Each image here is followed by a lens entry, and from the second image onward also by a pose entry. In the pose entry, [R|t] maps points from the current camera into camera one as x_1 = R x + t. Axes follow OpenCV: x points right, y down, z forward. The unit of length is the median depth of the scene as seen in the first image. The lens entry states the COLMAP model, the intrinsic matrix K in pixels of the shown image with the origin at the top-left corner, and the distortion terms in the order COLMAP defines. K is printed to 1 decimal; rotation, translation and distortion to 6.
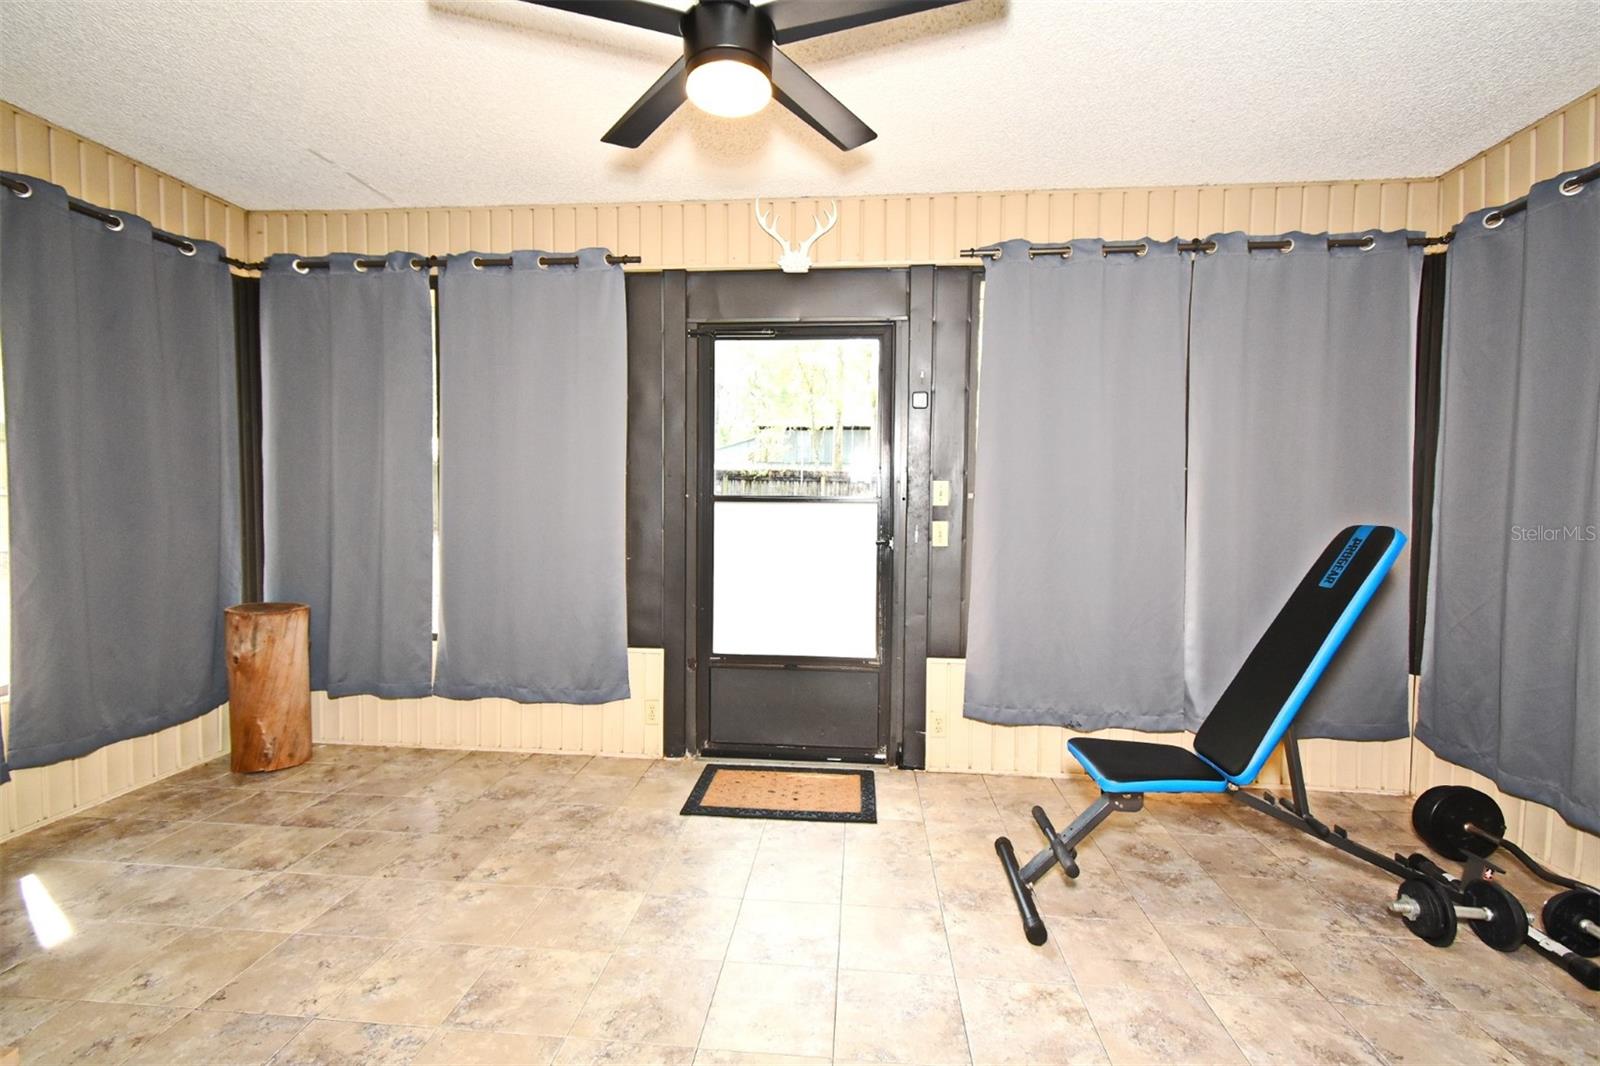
lens RADIAL K [[706.3, 0, 801.1], [0, 706.3, 529.7], [0, 0, 1]] dist [0.004607, -0.001922]
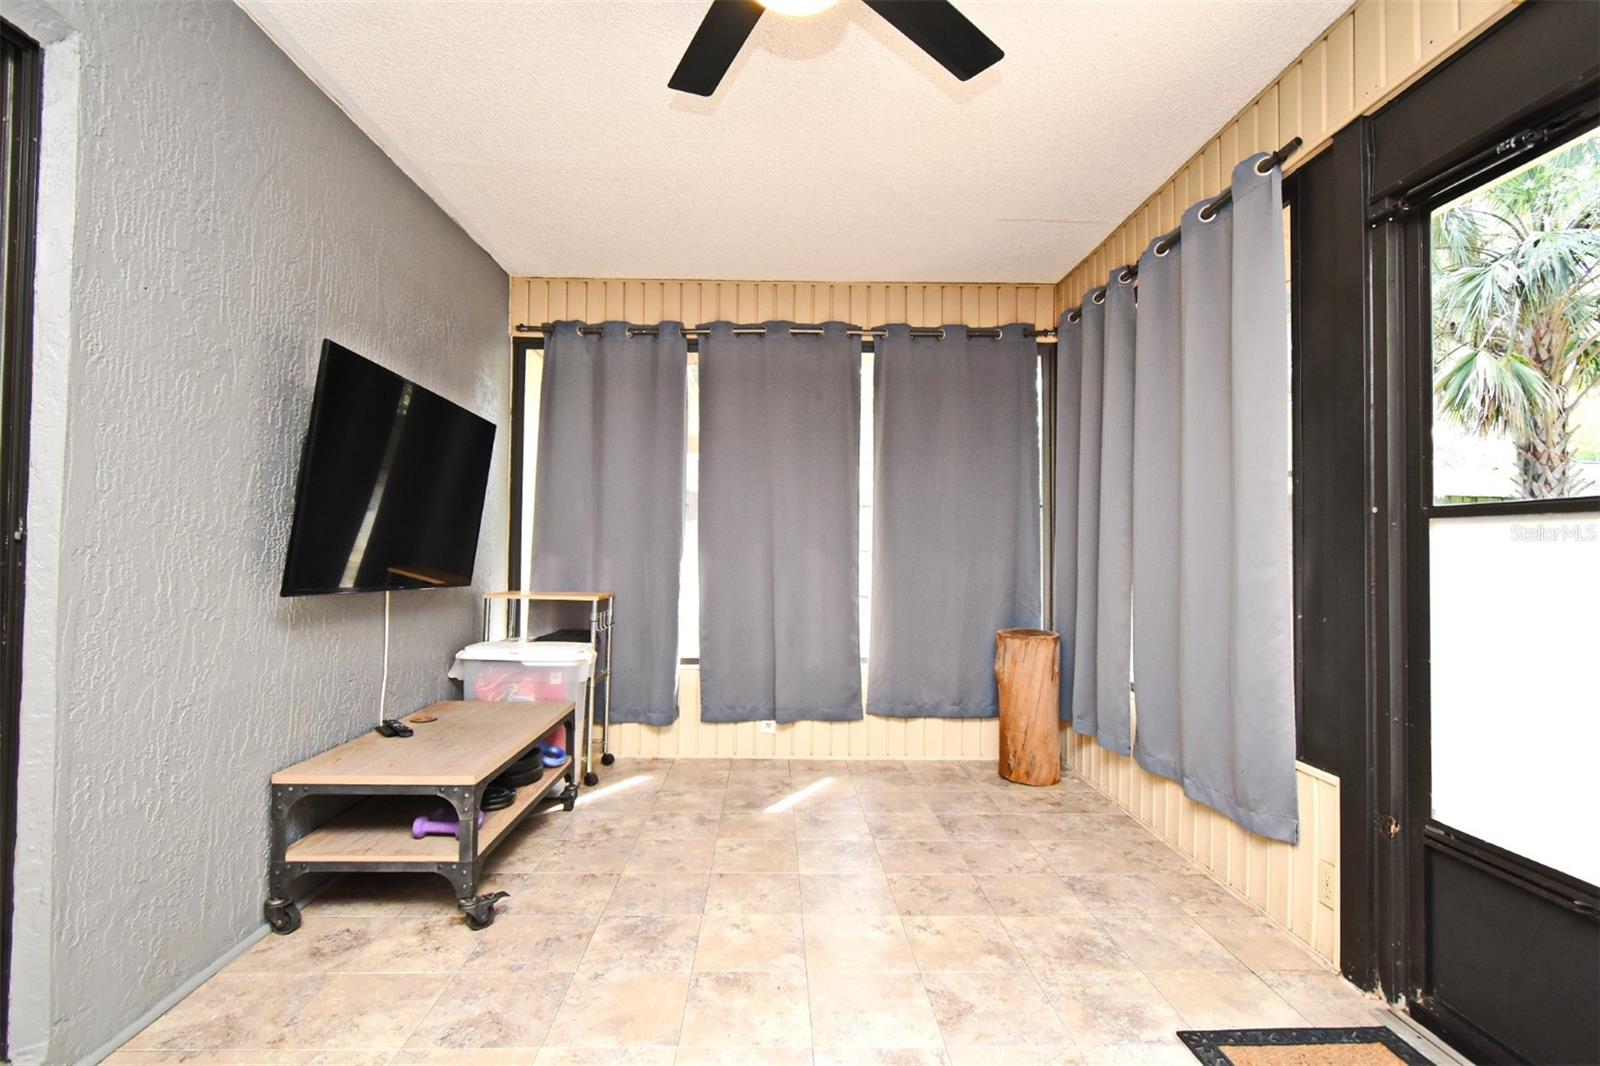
lens RADIAL K [[750.4, 0, 799.5], [0, 750.4, 531.4], [0, 0, 1]] dist [0.001926, -0.000112]
pose [[0.128542, -0.030653, -0.991230, 0.382589], [-0.051134, 0.997988, -0.037494, 0.013528], [0.990385, 0.055505, 0.126716, 0.505117]]
